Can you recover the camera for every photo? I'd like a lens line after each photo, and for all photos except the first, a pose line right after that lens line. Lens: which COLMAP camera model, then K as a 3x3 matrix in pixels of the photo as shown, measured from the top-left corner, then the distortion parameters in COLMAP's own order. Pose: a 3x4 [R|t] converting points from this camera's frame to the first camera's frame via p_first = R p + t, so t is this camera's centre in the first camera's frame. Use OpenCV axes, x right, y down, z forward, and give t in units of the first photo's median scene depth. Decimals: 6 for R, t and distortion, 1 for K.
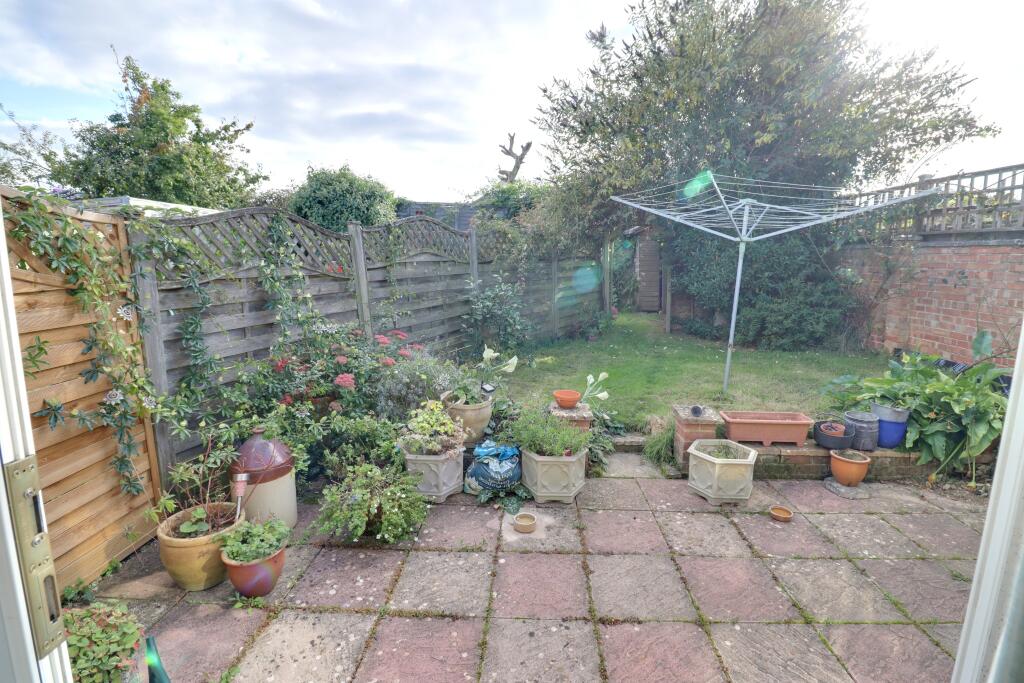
lens RADIAL K [[476.9, 0, 514.3], [0, 476.9, 338.0], [0, 0, 1]] dist [0.001313, -0.010430]
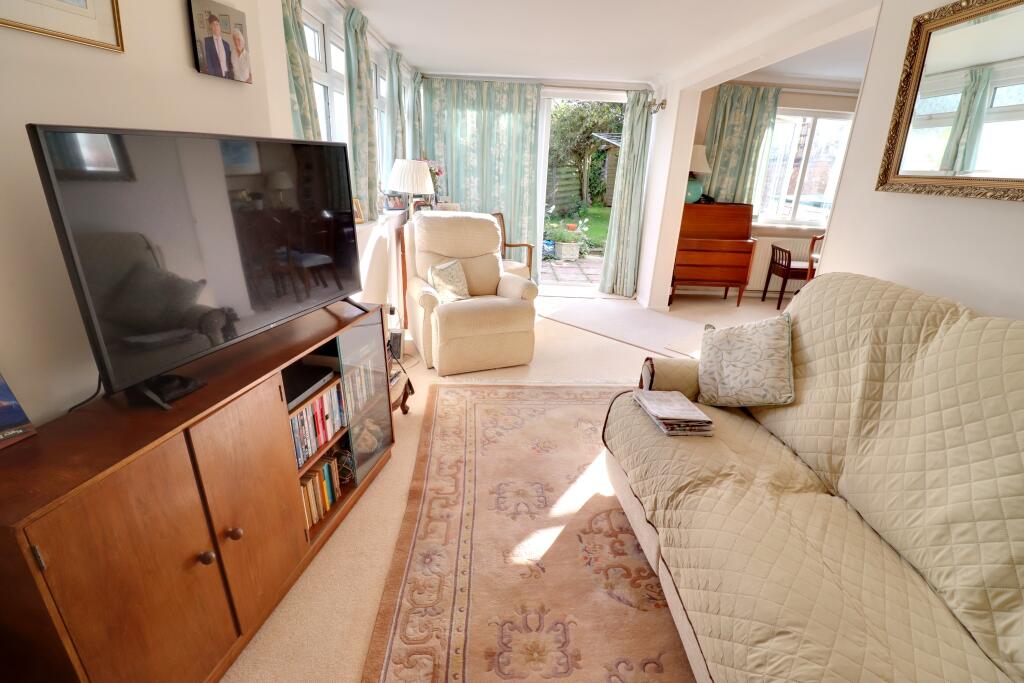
lens RADIAL K [[476.9, 0, 514.3], [0, 476.9, 338.0], [0, 0, 1]] dist [0.001313, -0.010430]
pose [[0.997801, 0.002010, 0.066256, -0.164235], [-0.013901, 0.983658, 0.179507, 0.122581], [-0.064812, -0.180033, 0.981523, -0.704822]]
